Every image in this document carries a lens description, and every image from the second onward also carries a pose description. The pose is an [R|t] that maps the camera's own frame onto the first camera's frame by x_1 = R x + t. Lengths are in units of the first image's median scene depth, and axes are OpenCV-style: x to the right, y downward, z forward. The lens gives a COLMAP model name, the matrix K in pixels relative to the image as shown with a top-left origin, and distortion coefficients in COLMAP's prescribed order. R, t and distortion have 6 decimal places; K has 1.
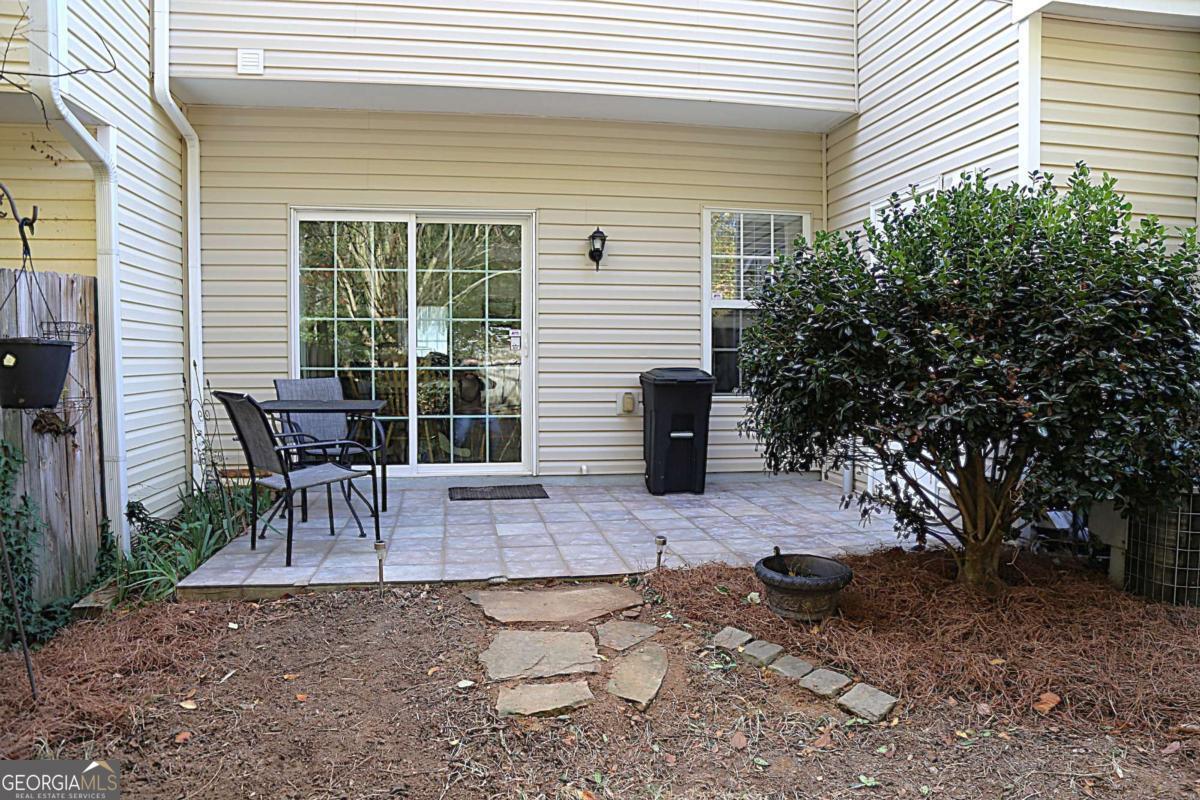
lens RADIAL K [[830.6, 0, 604.8], [0, 830.6, 403.5], [0, 0, 1]] dist [-0.116485, 0.075457]
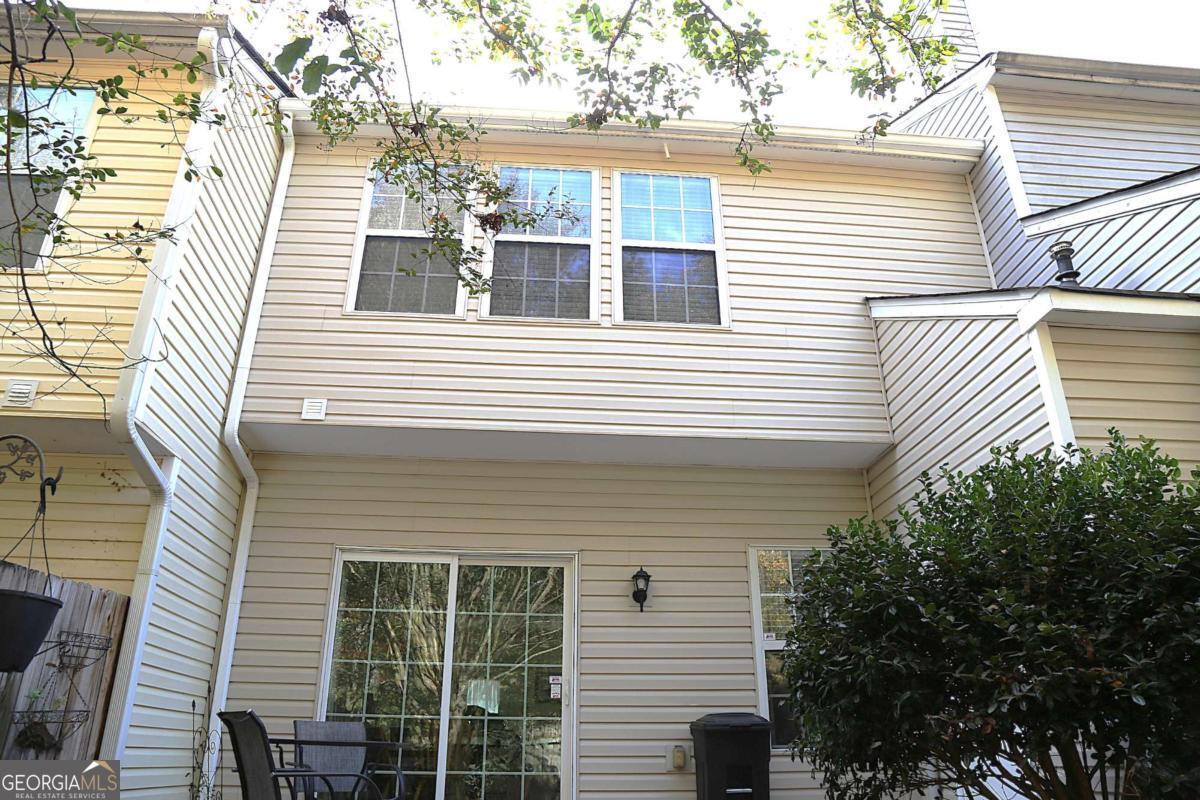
lens RADIAL K [[830.6, 0, 604.8], [0, 830.6, 403.5], [0, 0, 1]] dist [-0.116485, 0.075457]
pose [[0.996730, -0.035580, -0.072549, 0.036236], [-0.001180, 0.891336, -0.453341, 0.079546], [0.080795, 0.451945, 0.888380, 0.049724]]
